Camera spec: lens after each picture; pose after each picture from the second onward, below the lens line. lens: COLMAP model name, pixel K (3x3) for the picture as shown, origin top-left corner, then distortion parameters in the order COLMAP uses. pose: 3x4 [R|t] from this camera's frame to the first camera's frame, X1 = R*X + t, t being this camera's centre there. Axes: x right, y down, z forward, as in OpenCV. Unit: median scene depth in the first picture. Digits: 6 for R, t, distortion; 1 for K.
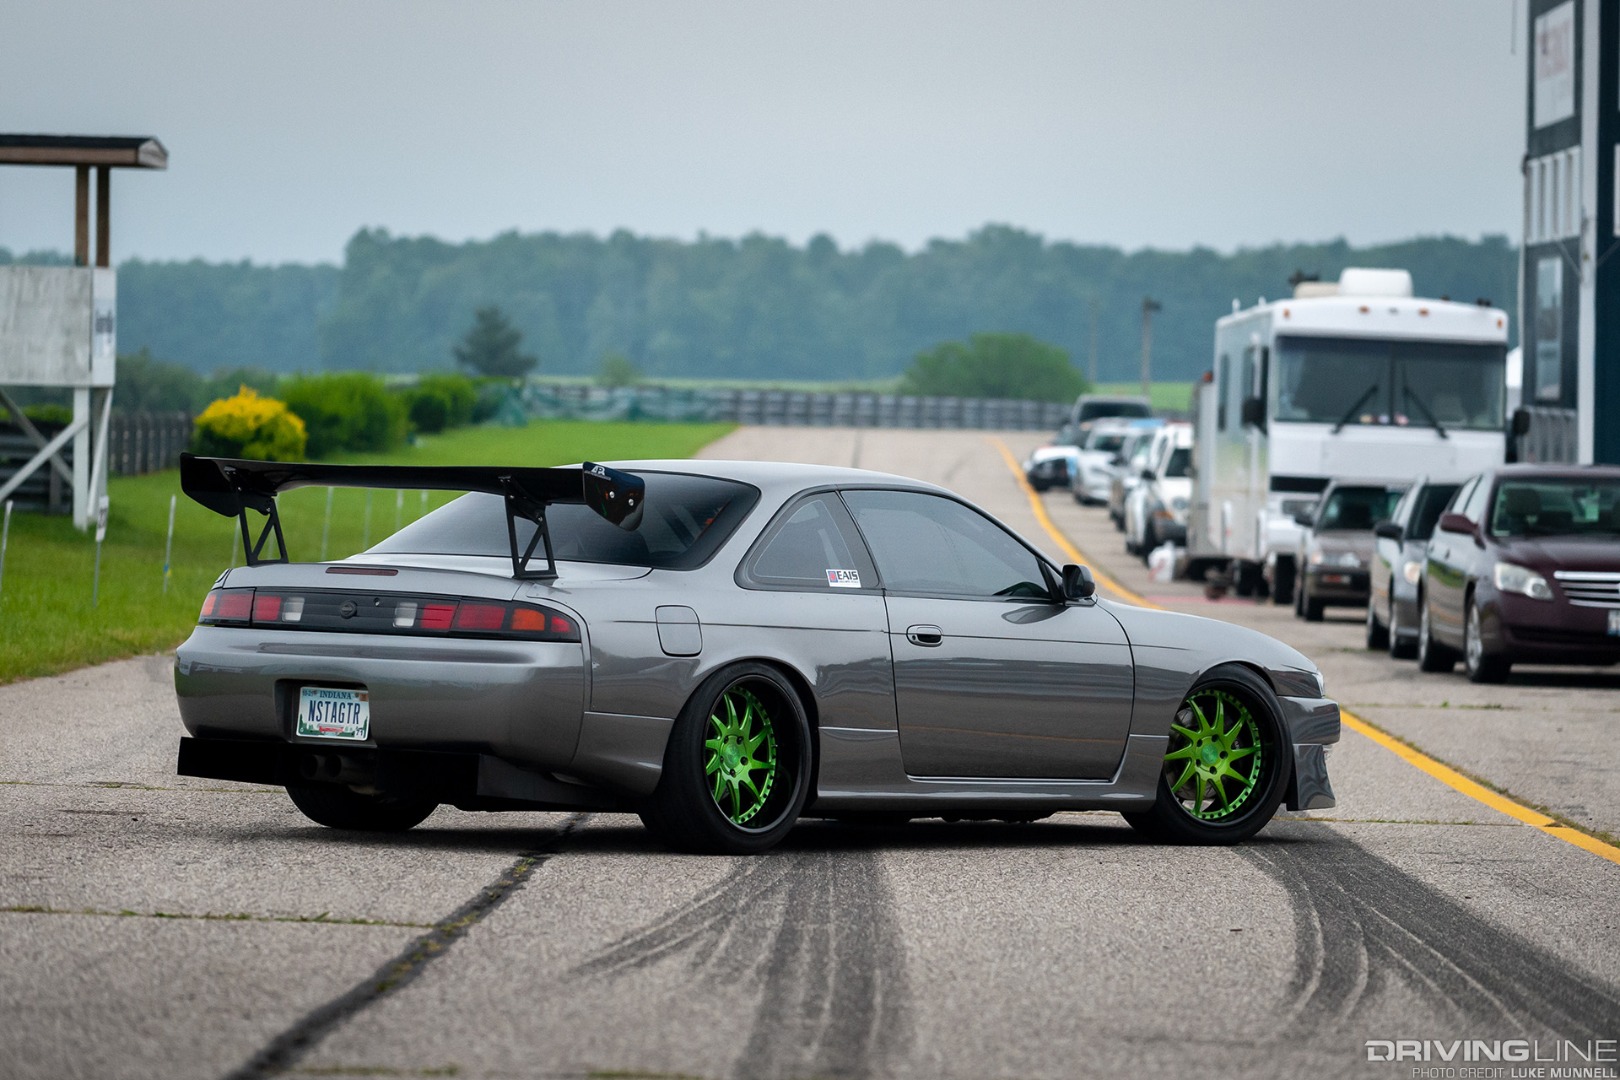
lens RADIAL K [[6987.1, 0, 810.1], [0, 6987.1, 541.5], [0, 0, 1]] dist [0.413809, 0.000000]
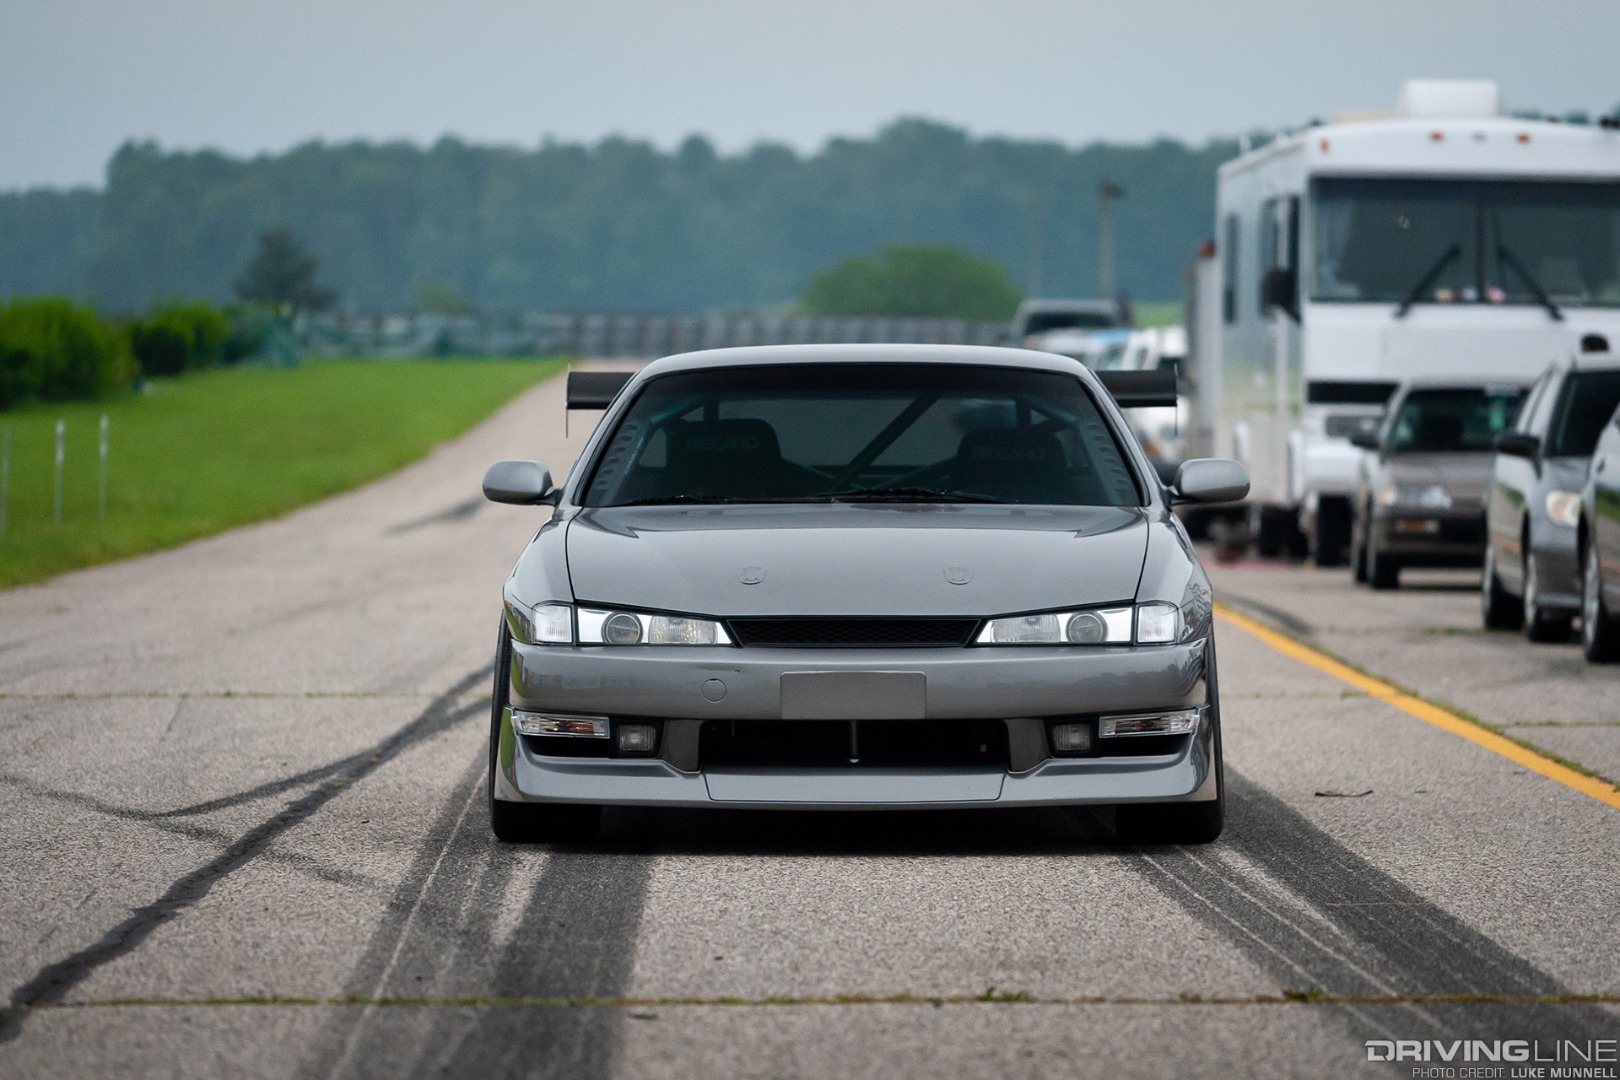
lens RADIAL K [[8526.8, 0, 811.8], [0, 8526.8, 541.2], [0, 0, 1]] dist [0.423565, 0.000000]
pose [[0.999555, -0.026546, 0.013639, 0.004744], [0.026503, 0.999643, 0.003336, 0.002059], [-0.013723, -0.002973, 0.999901, 0.147226]]
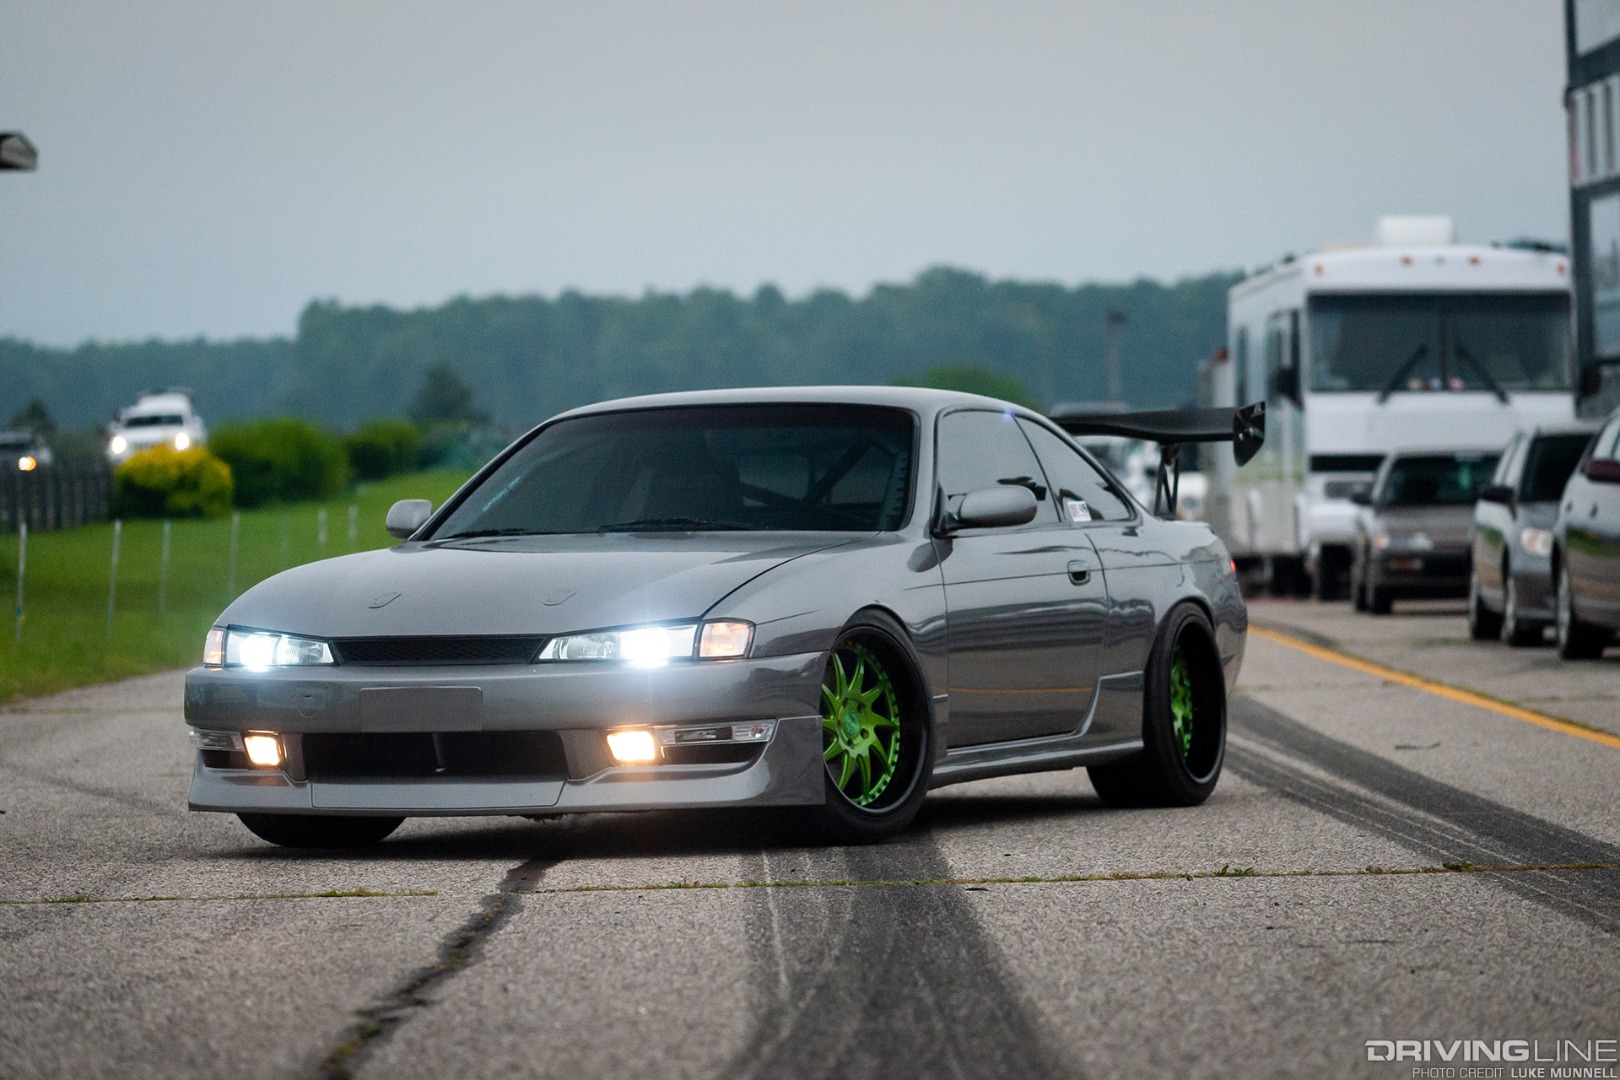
lens RADIAL K [[6846.3, 0, 809.3], [0, 6846.3, 537.7], [0, 0, 1]] dist [0.136229, 0.000000]
pose [[0.998801, -0.048564, 0.006151, -0.002268], [0.048609, 0.998791, -0.007318, 0.003845], [-0.005788, 0.007609, 0.999954, 0.131990]]
